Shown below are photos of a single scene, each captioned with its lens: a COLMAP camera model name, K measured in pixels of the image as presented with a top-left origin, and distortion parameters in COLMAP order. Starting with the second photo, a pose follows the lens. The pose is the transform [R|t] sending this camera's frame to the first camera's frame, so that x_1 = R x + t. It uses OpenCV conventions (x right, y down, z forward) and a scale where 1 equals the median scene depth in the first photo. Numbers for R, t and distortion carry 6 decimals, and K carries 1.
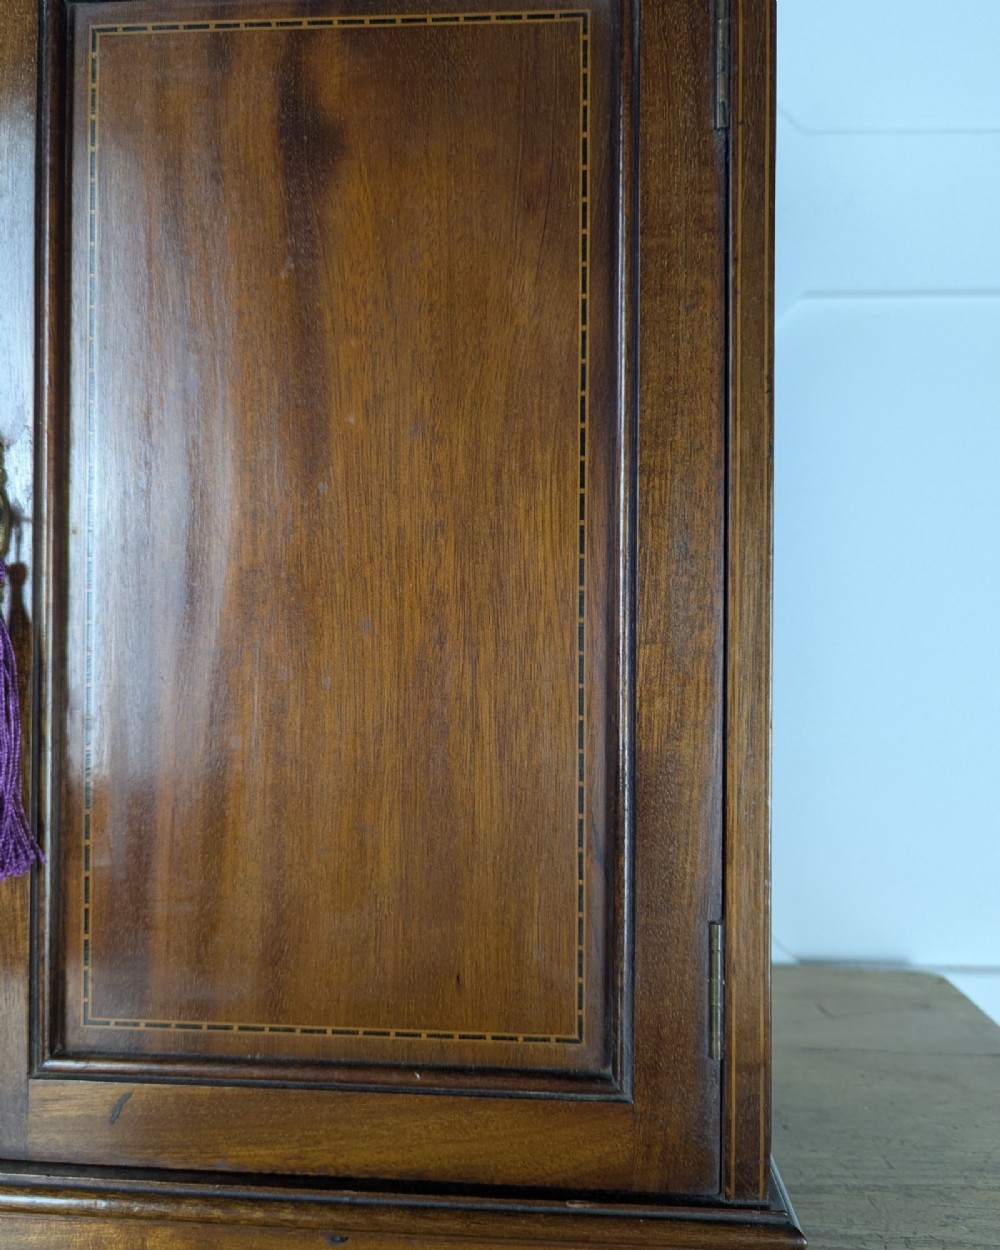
lens RADIAL K [[1056.5, 0, 486.5], [0, 1056.5, 619.1], [0, 0, 1]] dist [0.013015, -0.003150]
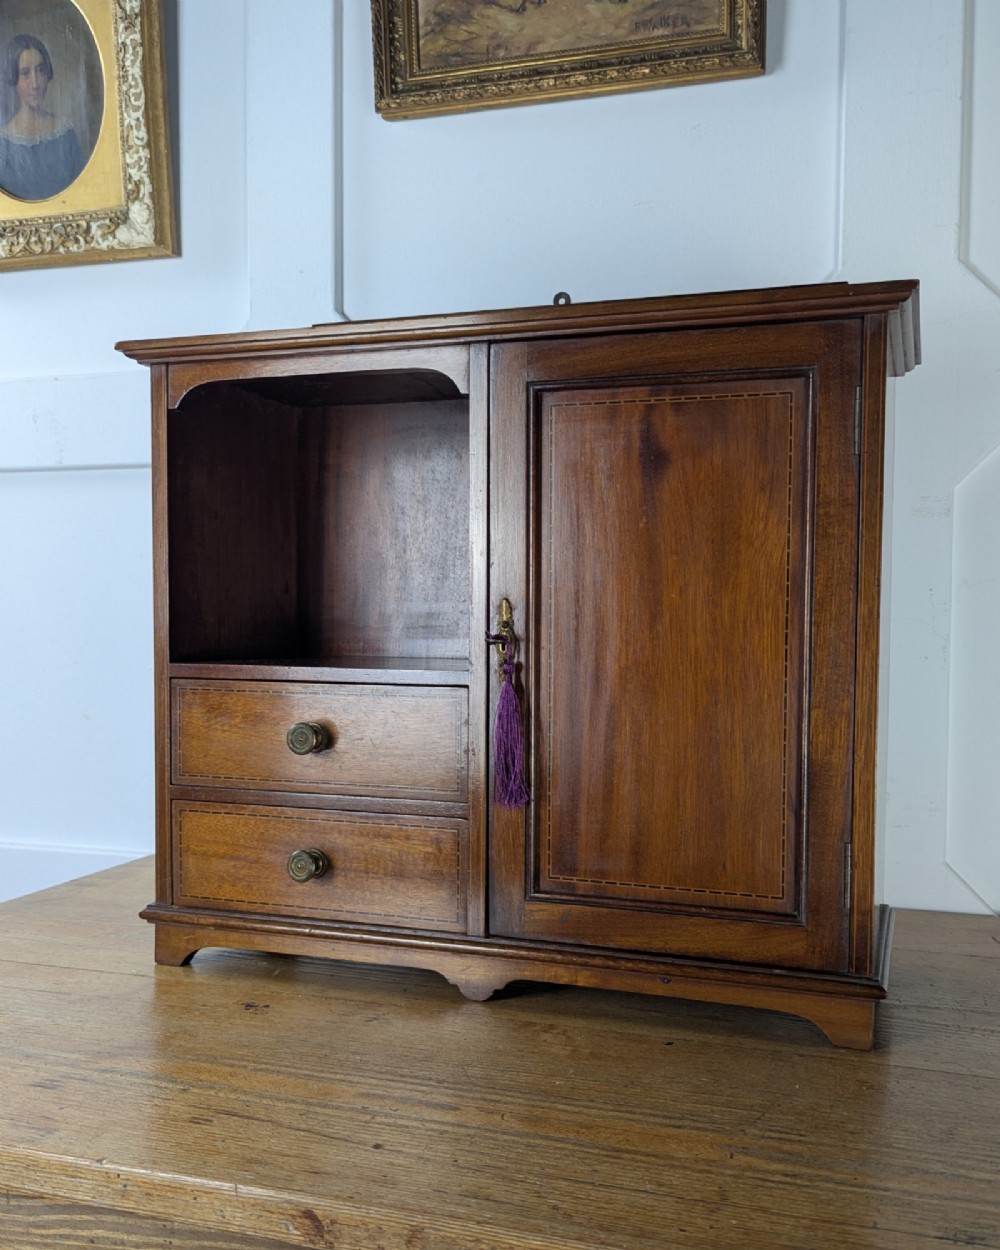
lens RADIAL K [[1118.1, 0, 568.9], [0, 1118.1, 673.5], [0, 0, 1]] dist [0.075783, -0.100575]
pose [[0.973459, 0.012577, -0.228516, 0.176201], [0.000592, 0.998347, 0.057468, -0.163801], [0.228861, -0.056078, 0.971843, -1.191359]]
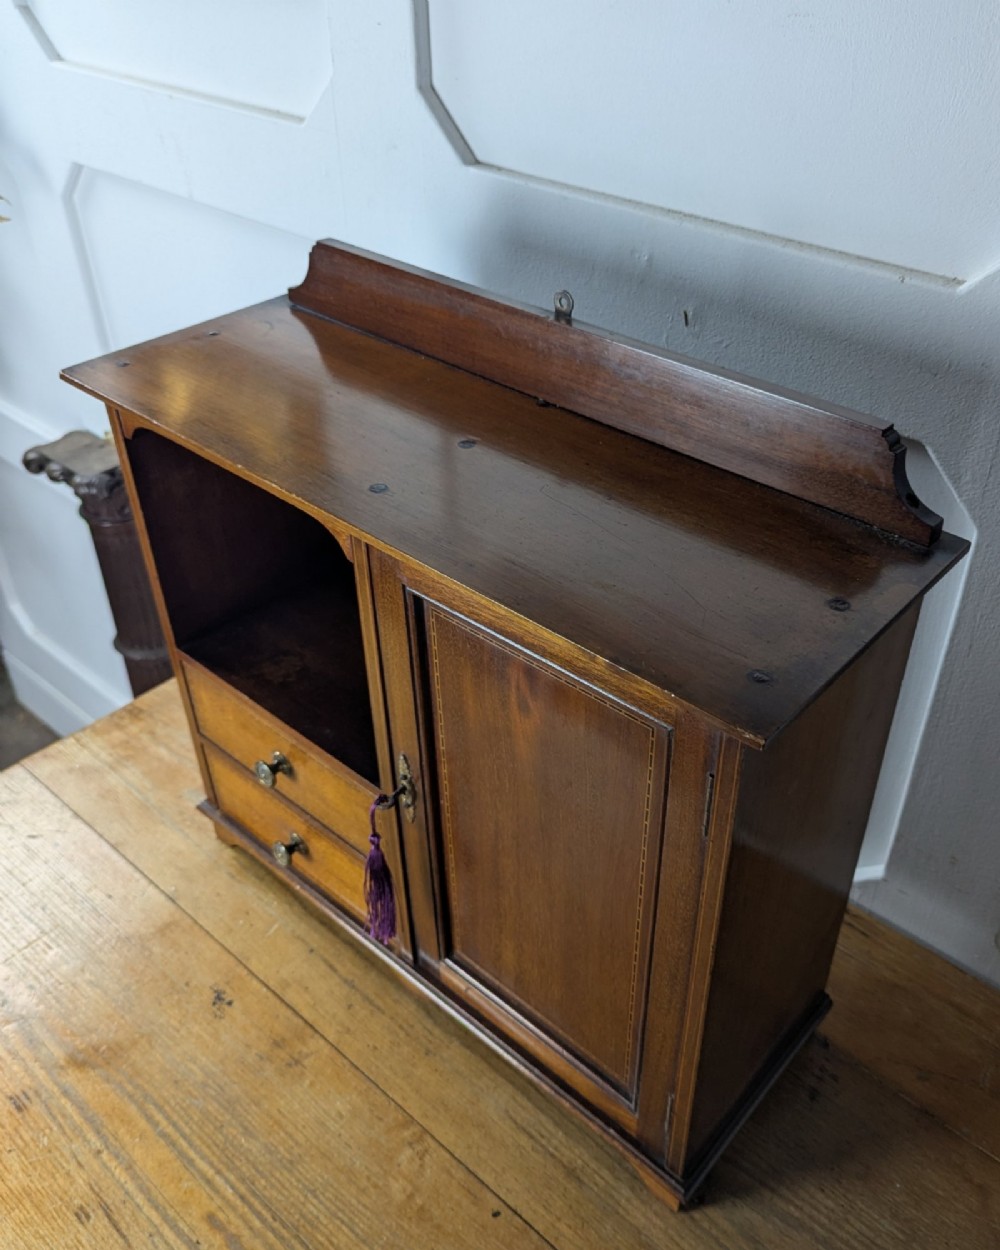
lens RADIAL K [[1092.5, 0, 568.1], [0, 1092.5, 619.9], [0, 0, 1]] dist [0.009780, 0.017162]
pose [[0.801777, 0.358892, -0.477860, 0.644287], [-0.000806, 0.800249, 0.599667, -1.686180], [0.597623, -0.480414, 0.641911, 0.110240]]
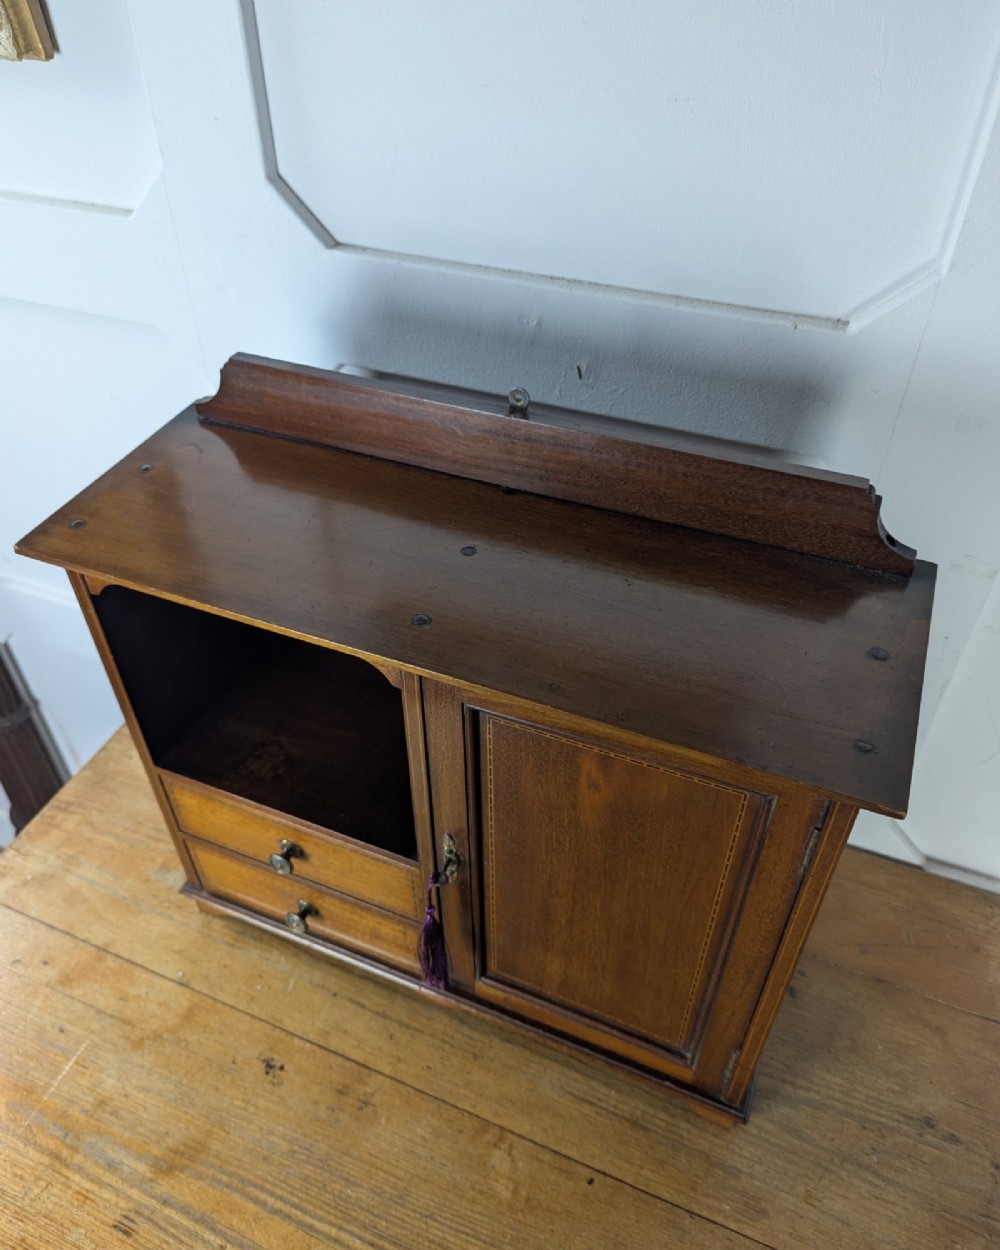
lens RADIAL K [[950.8, 0, 485.5], [0, 950.8, 610.5], [0, 0, 1]] dist [0.019412, -0.009788]
pose [[0.942400, 0.207790, -0.262116, -0.039721], [0.023874, 0.739852, 0.672346, -1.905824], [0.333634, -0.639877, 0.692276, 0.090931]]
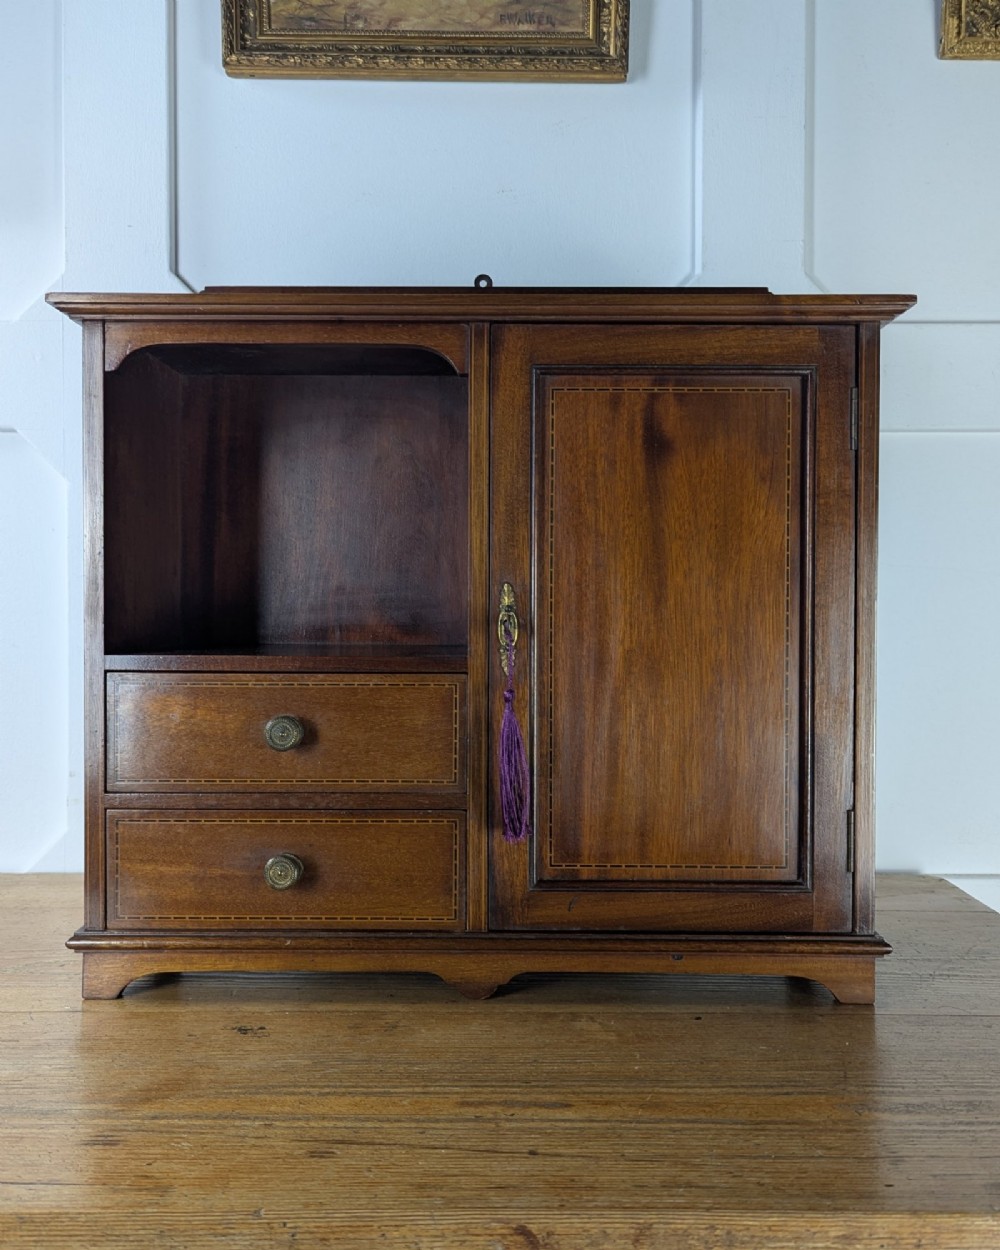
lens RADIAL K [[1144.2, 0, 500.0], [0, 1144.2, 625.0], [0, 0, 1]] dist [0.051468, -0.063792]
pose [[0.997797, -0.005159, 0.066146, -0.643097], [0.003202, 0.999555, 0.029658, -0.167911], [-0.066270, -0.029381, 0.997369, -1.281543]]
